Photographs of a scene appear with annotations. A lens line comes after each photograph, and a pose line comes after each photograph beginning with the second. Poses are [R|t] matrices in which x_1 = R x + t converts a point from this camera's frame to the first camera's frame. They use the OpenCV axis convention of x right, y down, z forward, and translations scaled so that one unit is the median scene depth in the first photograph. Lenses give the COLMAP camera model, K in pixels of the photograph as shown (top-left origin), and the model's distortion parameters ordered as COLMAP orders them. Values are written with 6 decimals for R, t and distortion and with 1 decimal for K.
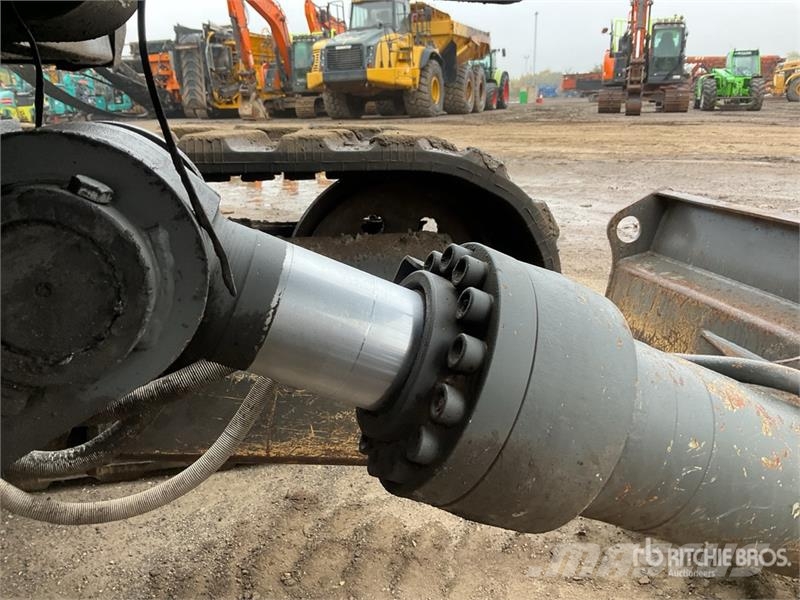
lens RADIAL K [[659.0, 0, 402.6], [0, 659.0, 306.3], [0, 0, 1]] dist [0.074791, -0.135264]
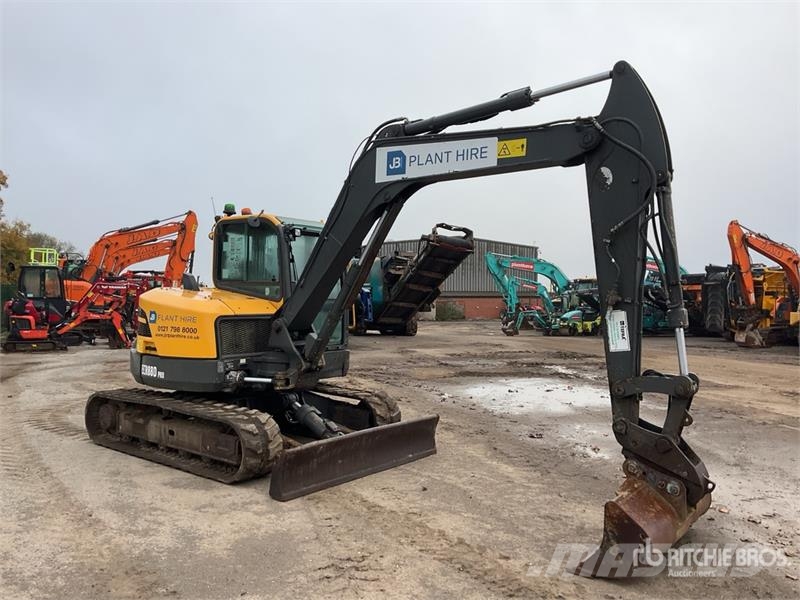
lens RADIAL K [[659.0, 0, 395.9], [0, 659.0, 298.4], [0, 0, 1]] dist [0.074791, -0.135264]
pose [[0.629589, 0.027187, -0.776453, 0.271884], [-0.256564, 0.950598, -0.174751, -0.006060], [0.733344, 0.309231, 0.605461, -0.151901]]
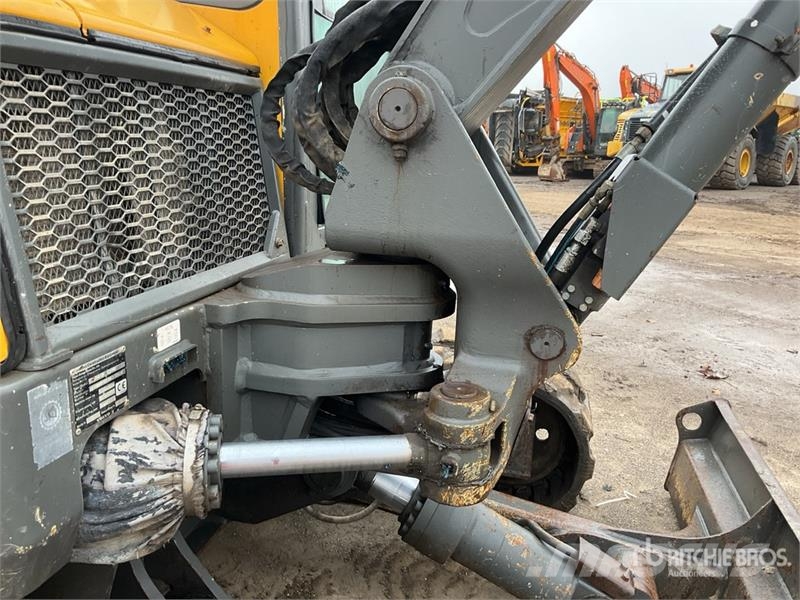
lens RADIAL K [[659.0, 0, 400.2], [0, 659.0, 307.0], [0, 0, 1]] dist [0.074791, -0.135264]
pose [[0.899396, 0.145450, -0.412226, 0.026317], [-0.168756, 0.985445, -0.020487, -0.017873], [0.403247, 0.087992, 0.910851, -0.048368]]
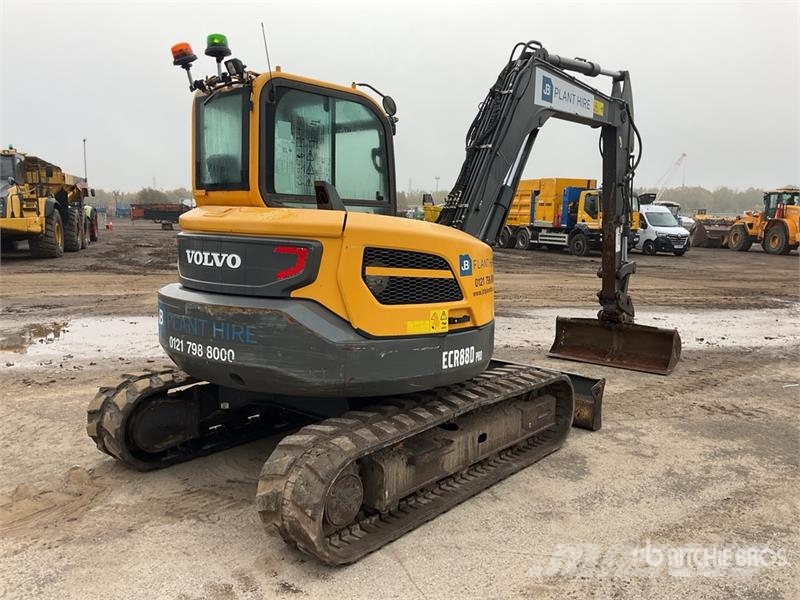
lens RADIAL K [[659.0, 0, 399.5], [0, 659.0, 299.6], [0, 0, 1]] dist [0.074791, -0.135264]
pose [[0.798146, -0.051478, 0.600261, -0.157362], [0.155933, 0.980043, -0.123291, 0.005406], [-0.581935, 0.192004, 0.790244, -0.173069]]
